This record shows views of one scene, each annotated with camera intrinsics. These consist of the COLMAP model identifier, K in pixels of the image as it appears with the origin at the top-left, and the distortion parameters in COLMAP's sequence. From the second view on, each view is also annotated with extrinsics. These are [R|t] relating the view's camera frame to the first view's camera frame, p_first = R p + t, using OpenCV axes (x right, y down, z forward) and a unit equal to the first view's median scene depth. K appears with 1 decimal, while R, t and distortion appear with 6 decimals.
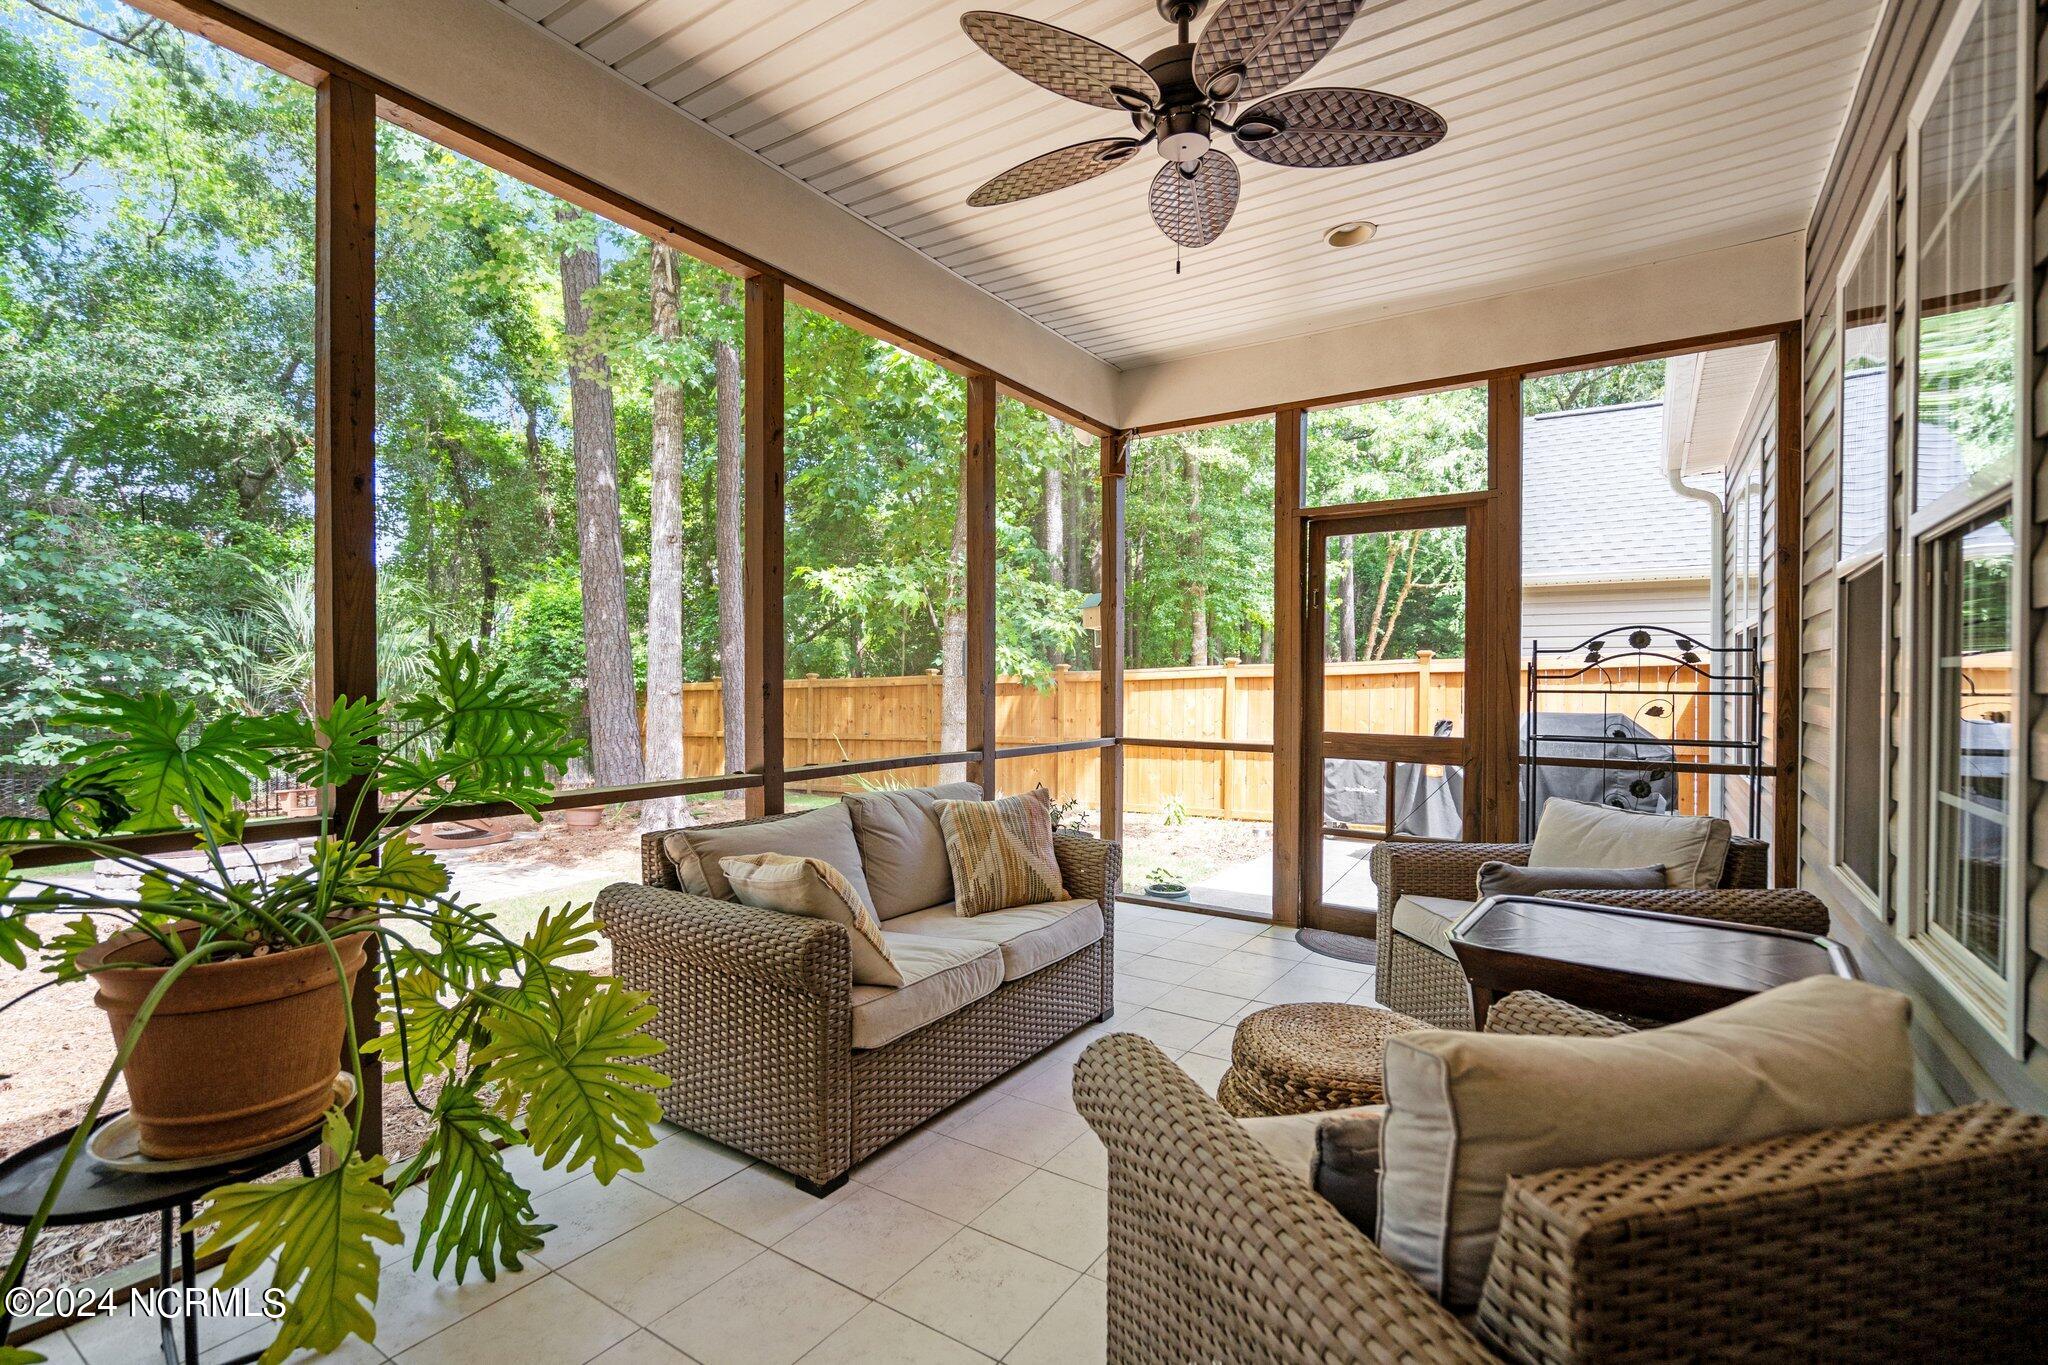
lens RADIAL K [[930.2, 0, 1007.0], [0, 930.2, 692.6], [0, 0, 1]] dist [-0.005310, 0.000472]
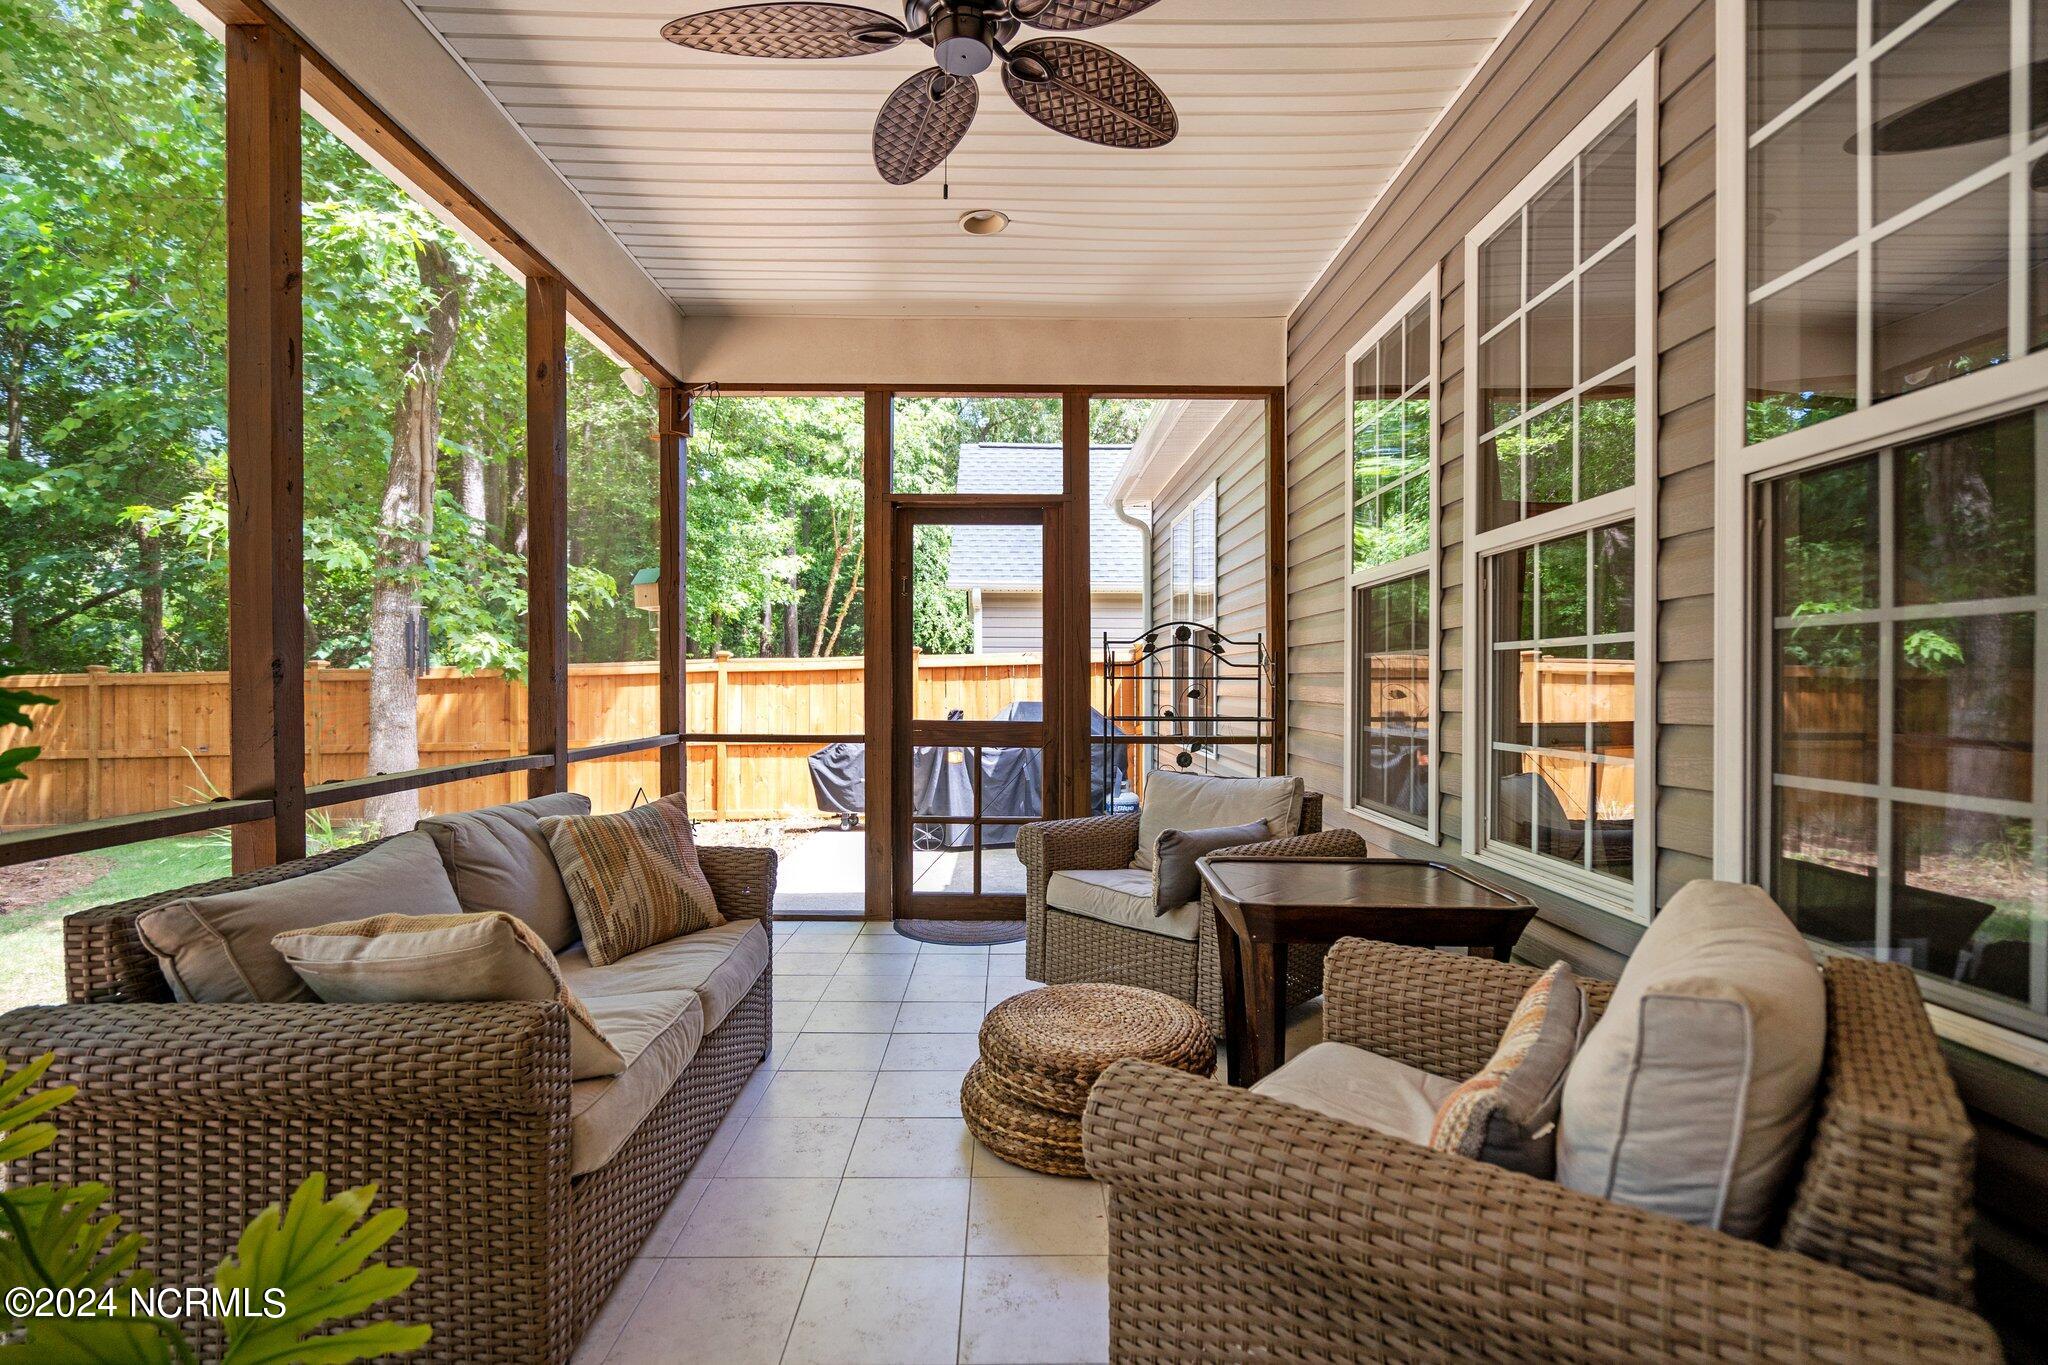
lens RADIAL K [[930.2, 0, 1007.0], [0, 930.2, 692.6], [0, 0, 1]] dist [-0.005310, 0.000472]
pose [[0.825474, -0.007343, 0.564393, -0.192133], [0.006808, 0.999972, 0.003052, 0.013982], [-0.564399, 0.001323, 0.825501, 0.164120]]
